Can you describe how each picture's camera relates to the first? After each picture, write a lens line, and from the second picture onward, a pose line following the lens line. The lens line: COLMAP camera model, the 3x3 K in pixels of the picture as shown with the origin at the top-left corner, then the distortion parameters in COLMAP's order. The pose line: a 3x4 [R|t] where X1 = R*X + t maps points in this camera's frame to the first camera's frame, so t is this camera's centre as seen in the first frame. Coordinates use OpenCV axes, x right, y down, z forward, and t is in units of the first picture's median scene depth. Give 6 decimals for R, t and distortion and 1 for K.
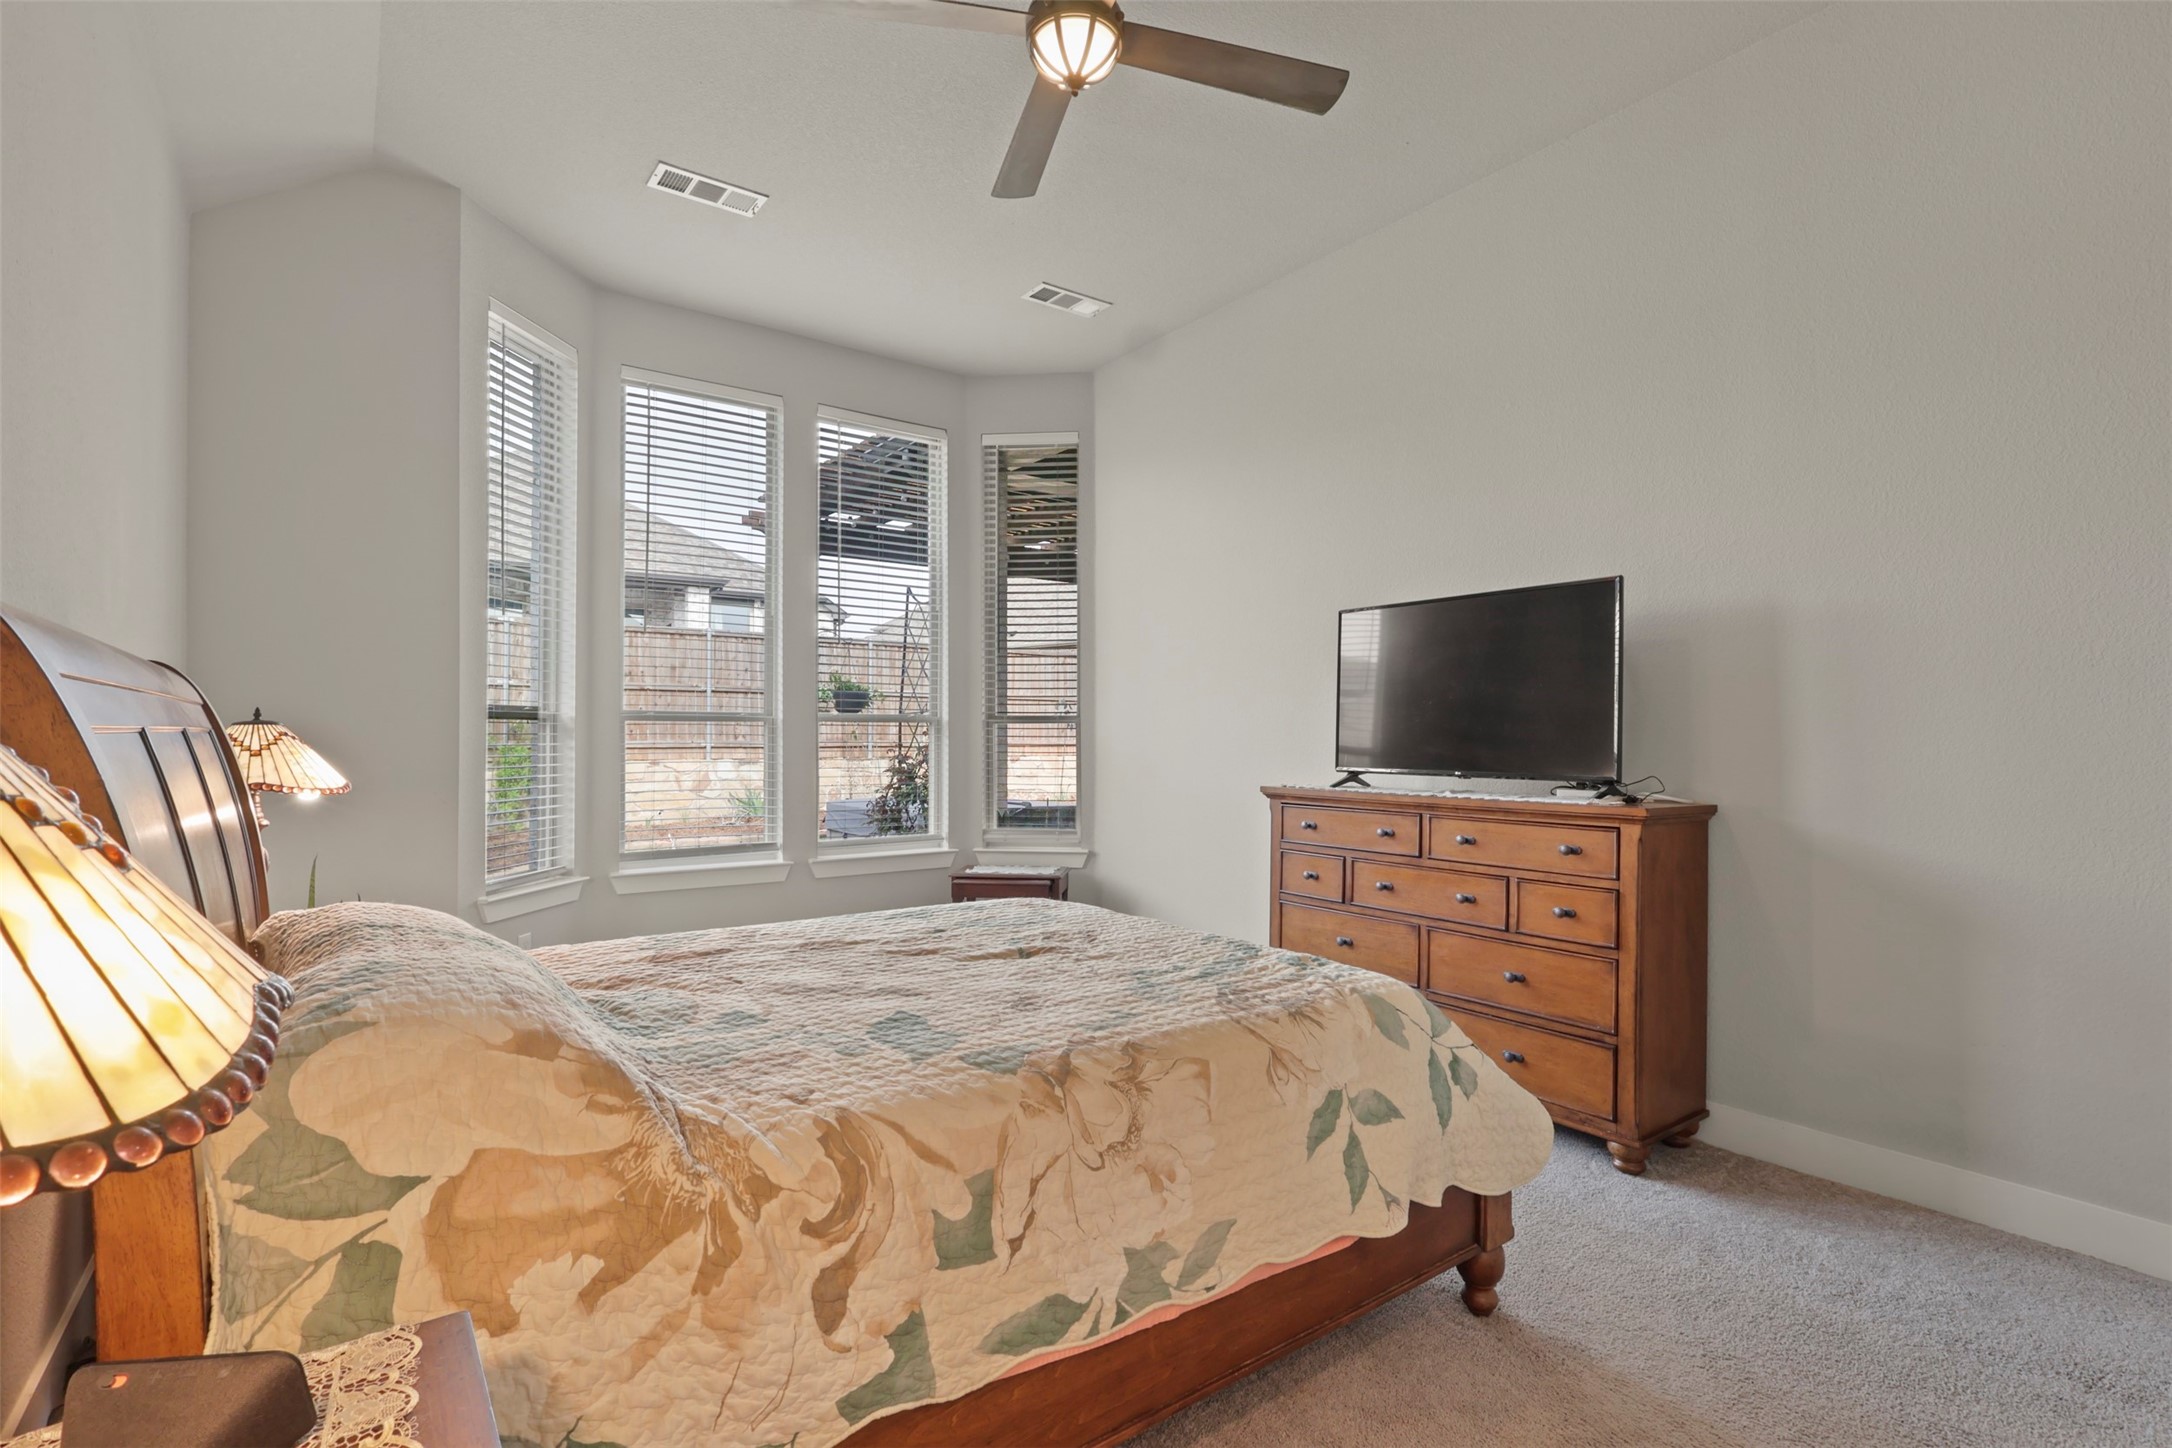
lens RADIAL K [[1011.1, 0, 1083.5], [0, 1011.1, 725.0], [0, 0, 1]] dist [-0.002799, 0.001467]
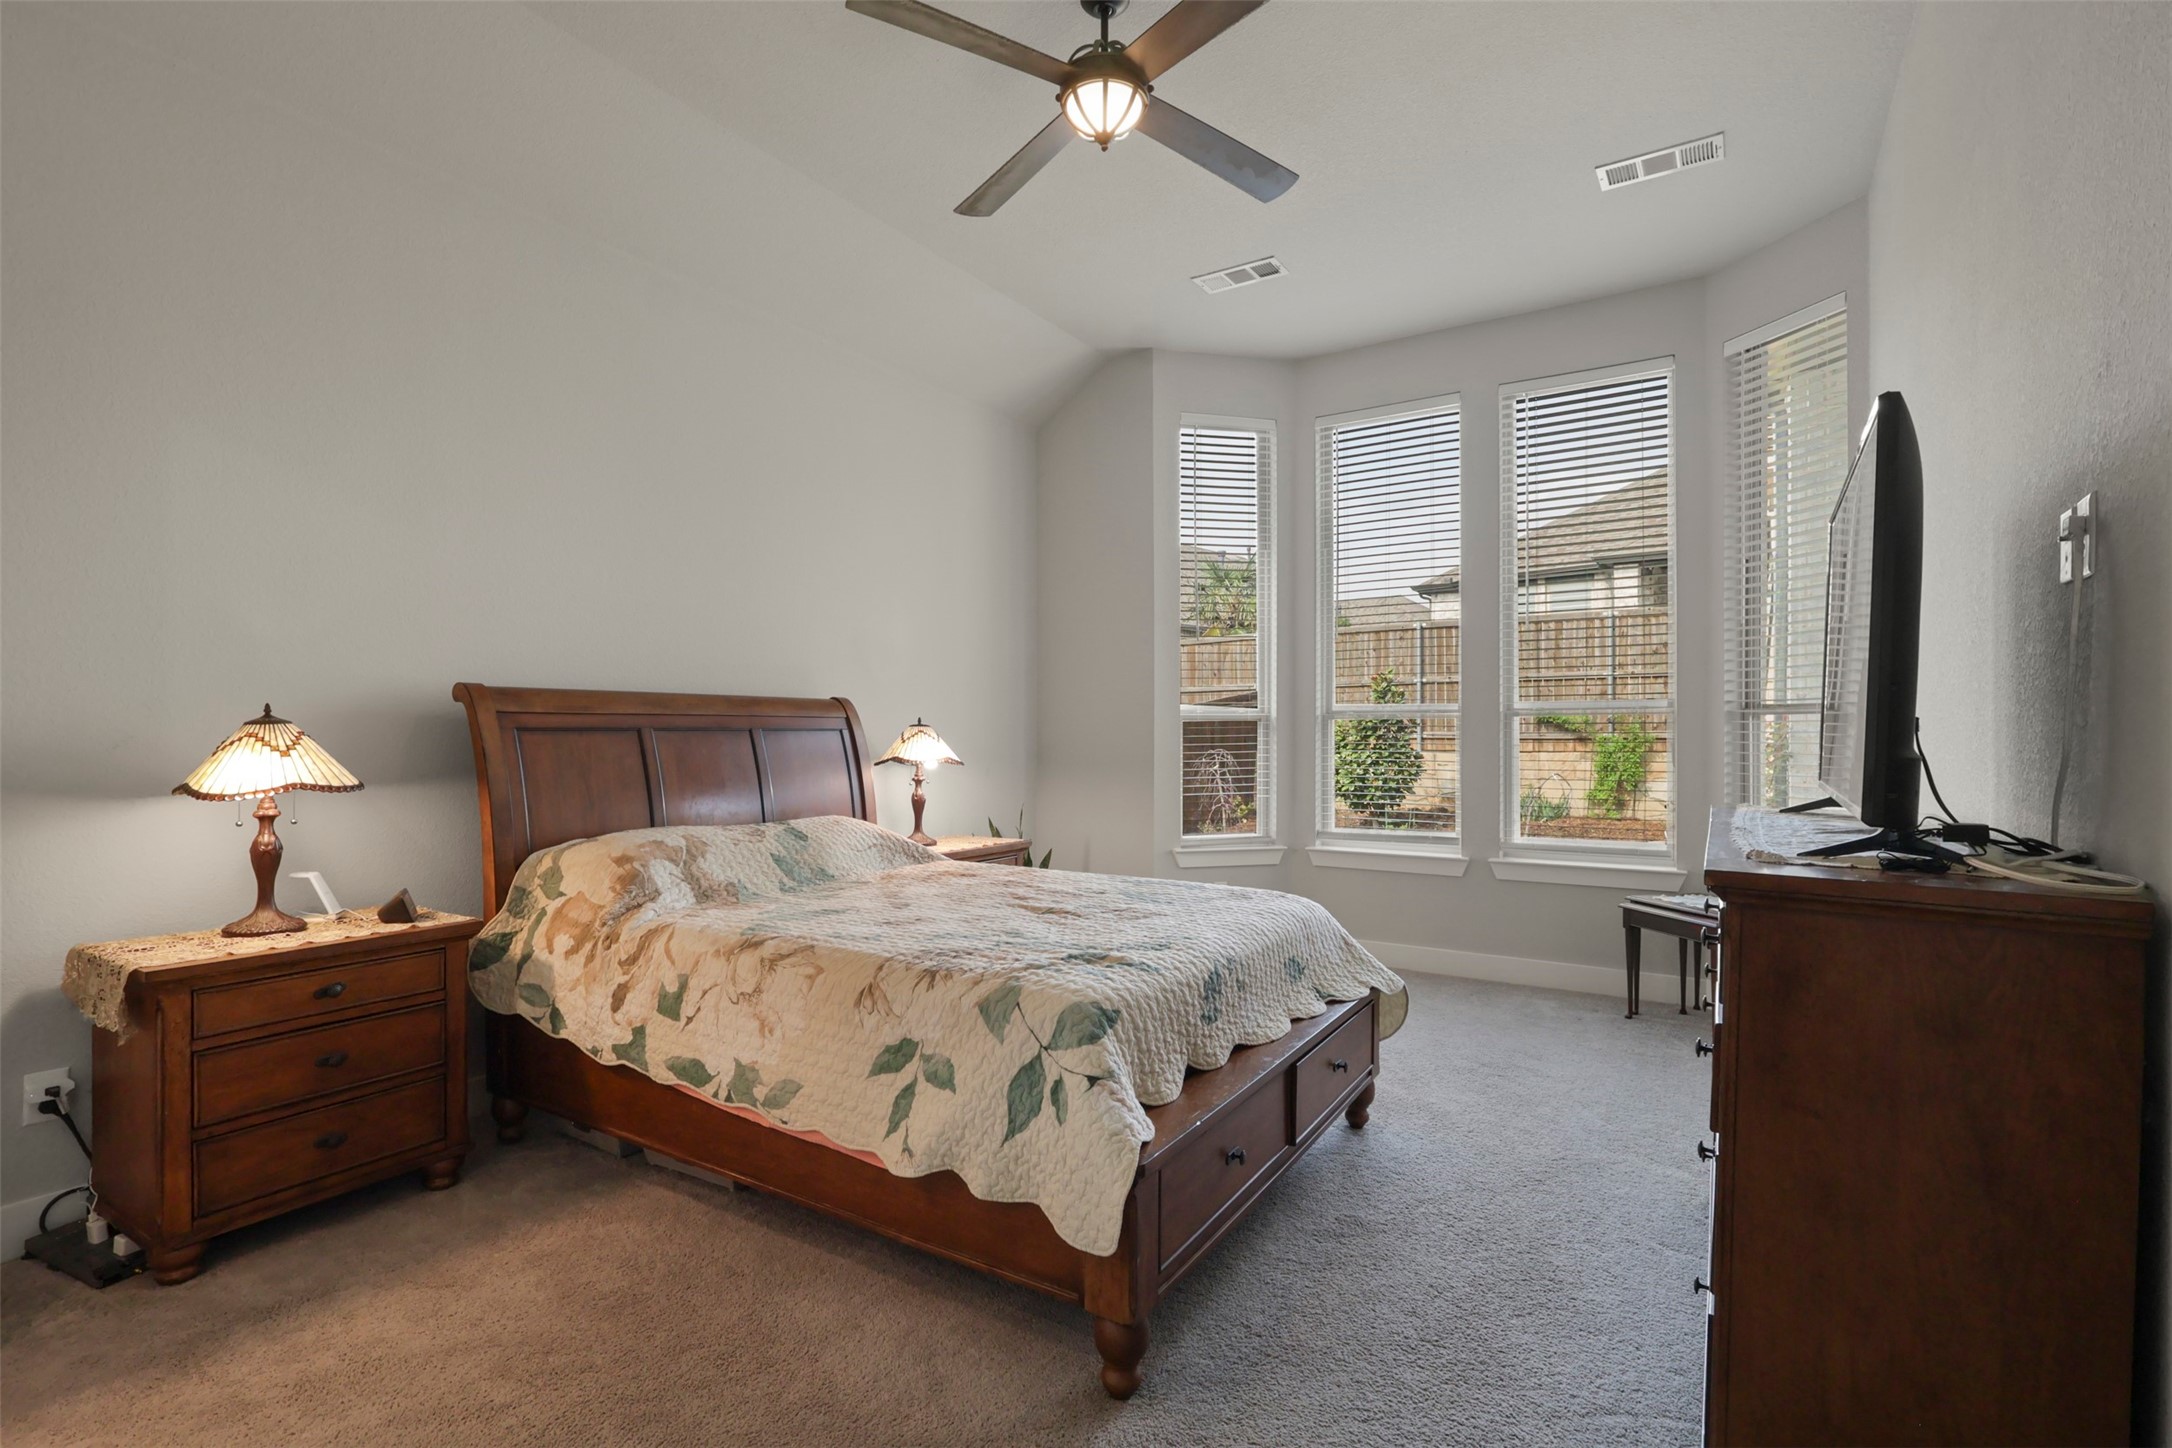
lens RADIAL K [[1011.1, 0, 1072.7], [0, 1011.1, 736.0], [0, 0, 1]] dist [-0.002799, 0.001467]
pose [[0.353293, -0.000252, -0.935513, 1.749803], [0.012061, 0.999918, 0.004285, 0.021086], [0.935435, -0.012797, 0.353268, 0.979315]]
